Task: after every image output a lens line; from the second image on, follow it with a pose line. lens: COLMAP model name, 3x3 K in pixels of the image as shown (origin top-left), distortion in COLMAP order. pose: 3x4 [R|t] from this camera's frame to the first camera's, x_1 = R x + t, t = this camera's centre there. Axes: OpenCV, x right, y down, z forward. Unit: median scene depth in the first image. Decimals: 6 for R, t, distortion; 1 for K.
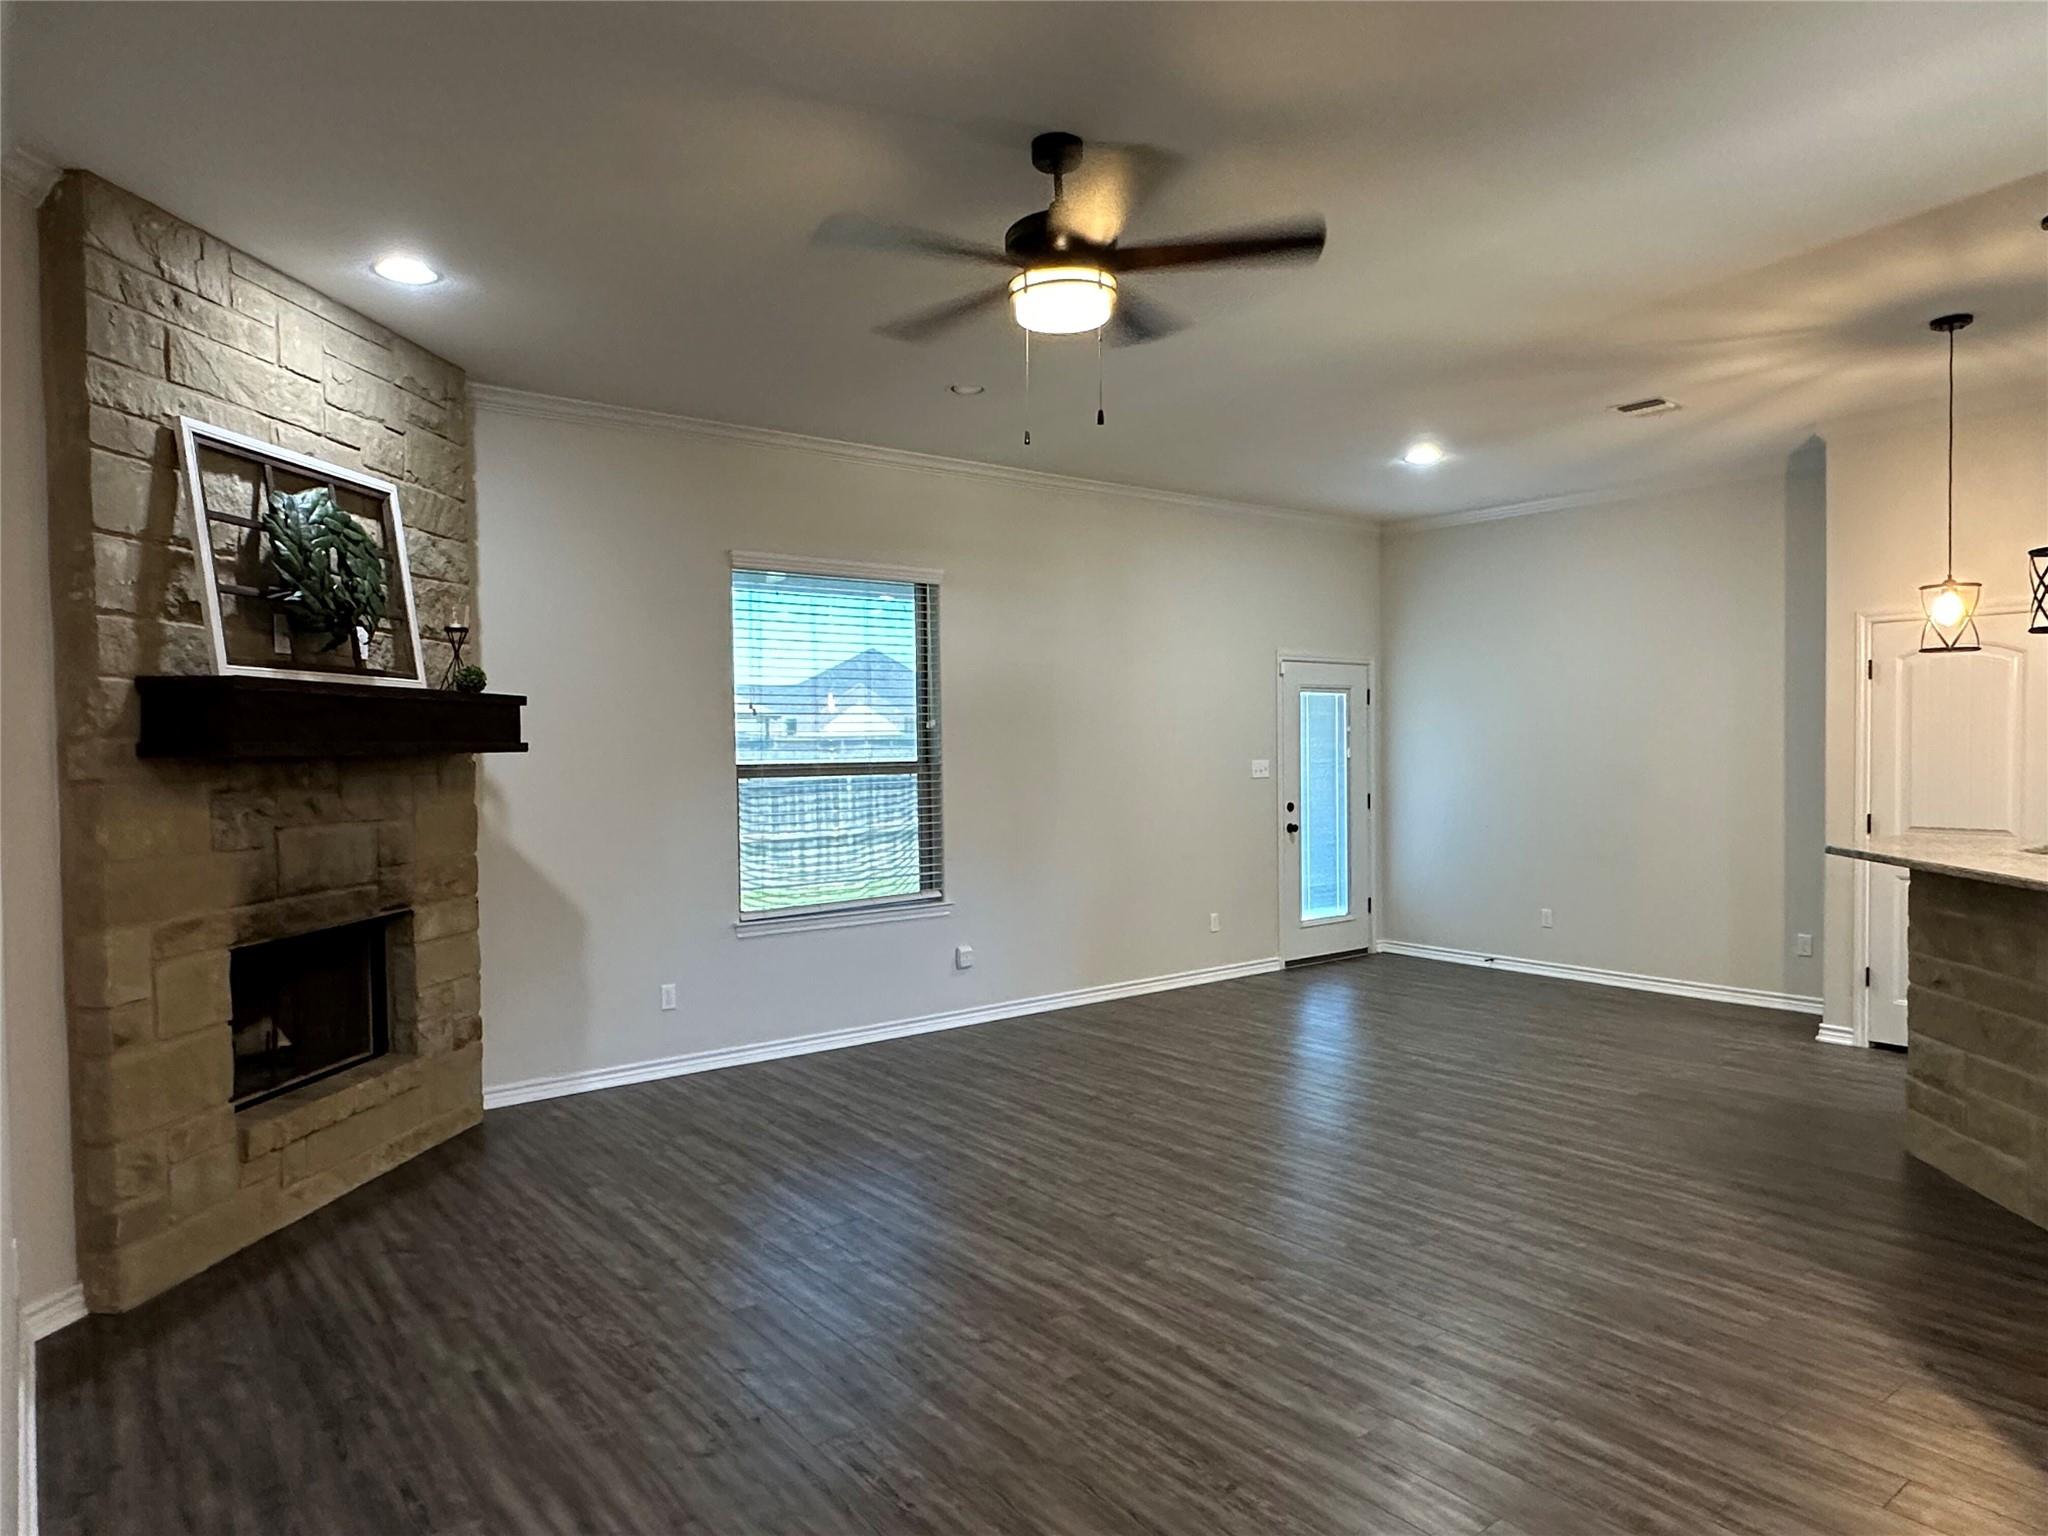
lens RADIAL K [[1255.8, 0, 1034.0], [0, 1255.8, 762.5], [0, 0, 1]] dist [0.006185, 0.000012]
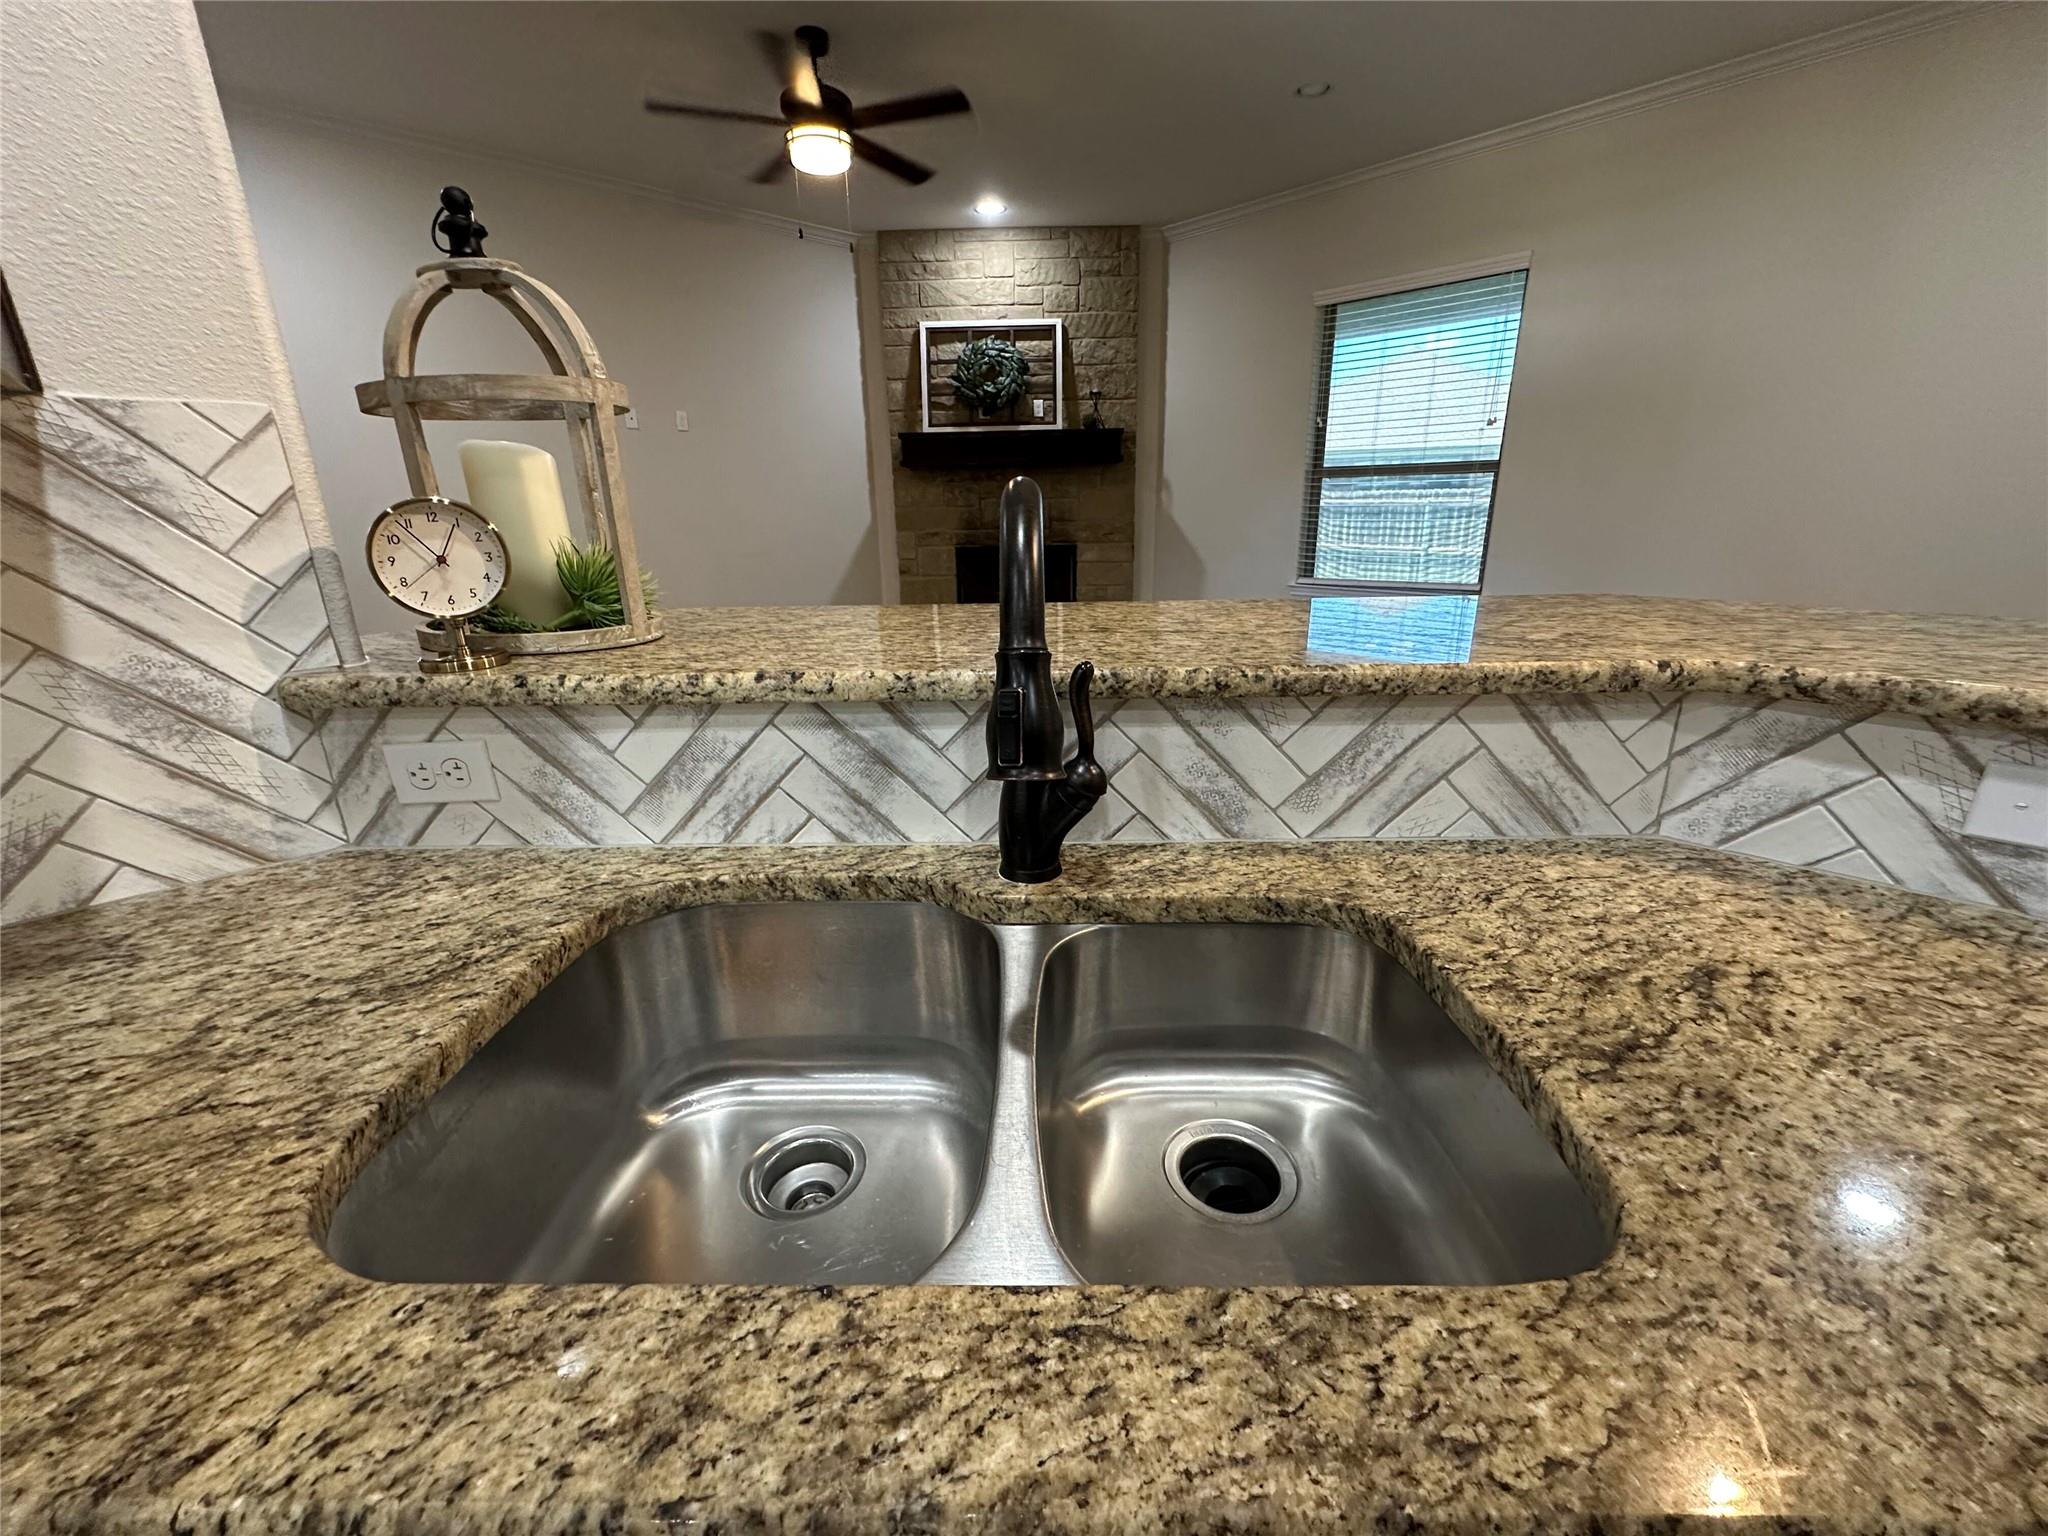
lens RADIAL K [[821.7, 0, 1024.8], [0, 821.7, 769.2], [0, 0, 1]] dist [-0.001641, -0.000066]
pose [[0.102097, 0.318181, -0.942516, 0.927226], [0.004202, 0.947321, 0.320258, 0.035684], [0.994766, -0.036658, 0.095382, 0.807297]]
